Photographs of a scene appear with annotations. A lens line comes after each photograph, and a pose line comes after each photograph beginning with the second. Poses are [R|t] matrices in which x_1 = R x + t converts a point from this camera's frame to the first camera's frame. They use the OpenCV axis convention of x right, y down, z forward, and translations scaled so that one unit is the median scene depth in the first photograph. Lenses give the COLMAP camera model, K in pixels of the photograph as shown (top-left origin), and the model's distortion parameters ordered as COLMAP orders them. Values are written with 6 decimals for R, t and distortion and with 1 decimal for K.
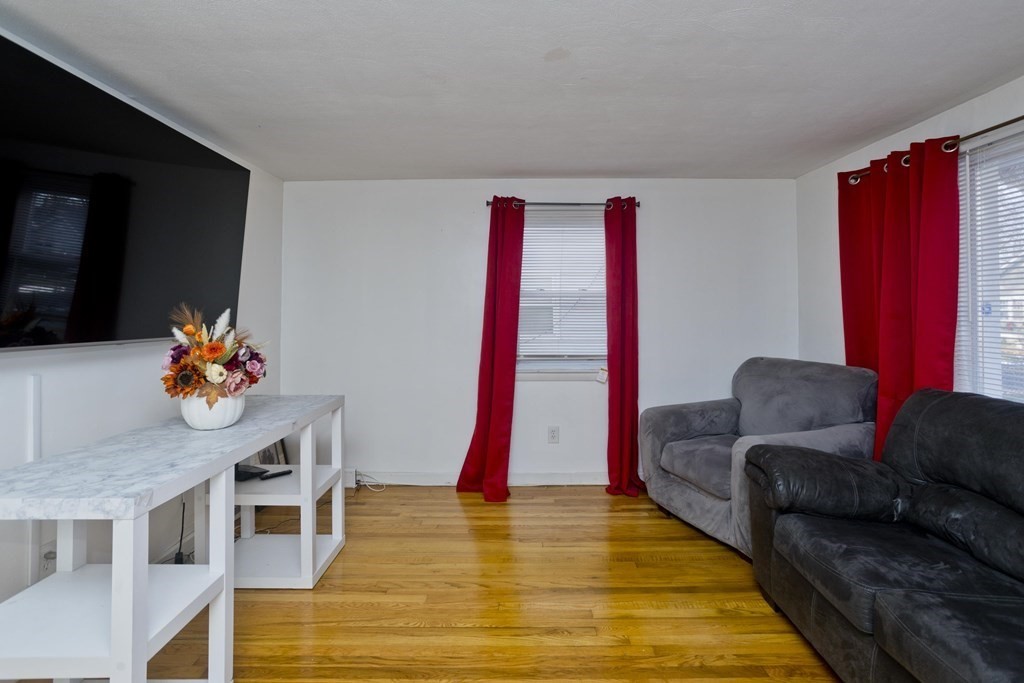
lens RADIAL K [[509.3, 0, 513.6], [0, 509.3, 292.2], [0, 0, 1]] dist [-0.052507, 0.029357]
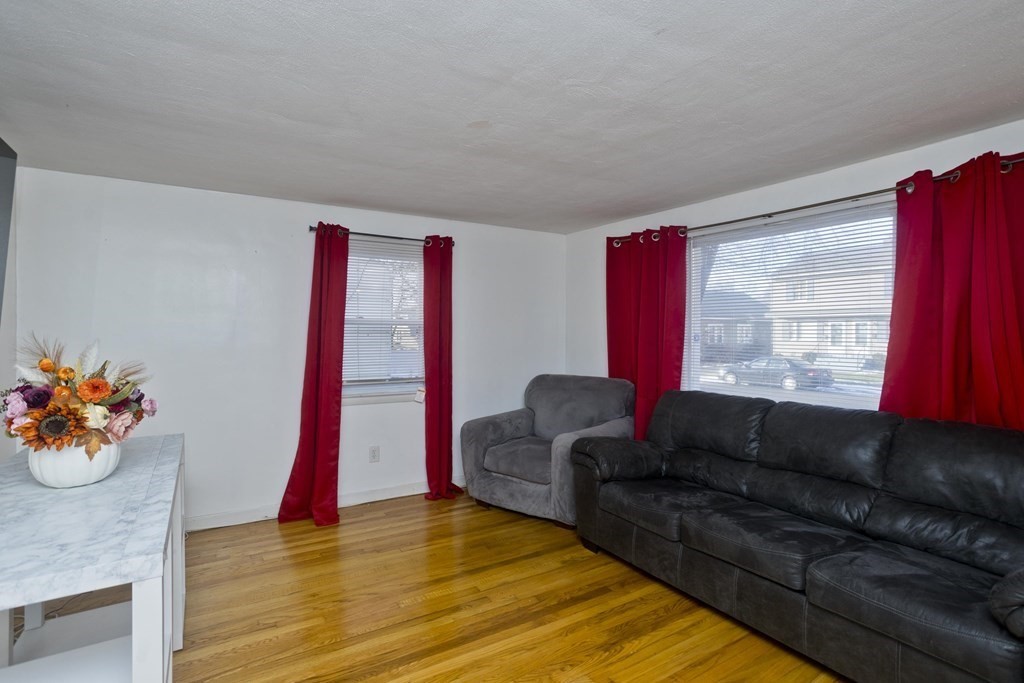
lens RADIAL K [[506.4, 0, 495.8], [0, 506.4, 333.9], [0, 0, 1]] dist [-0.050816, 0.030356]
pose [[0.856325, 0.003433, 0.516426, -0.313238], [-0.022429, 0.999282, 0.030549, -0.010825], [-0.515950, -0.037743, 0.855787, -0.029675]]
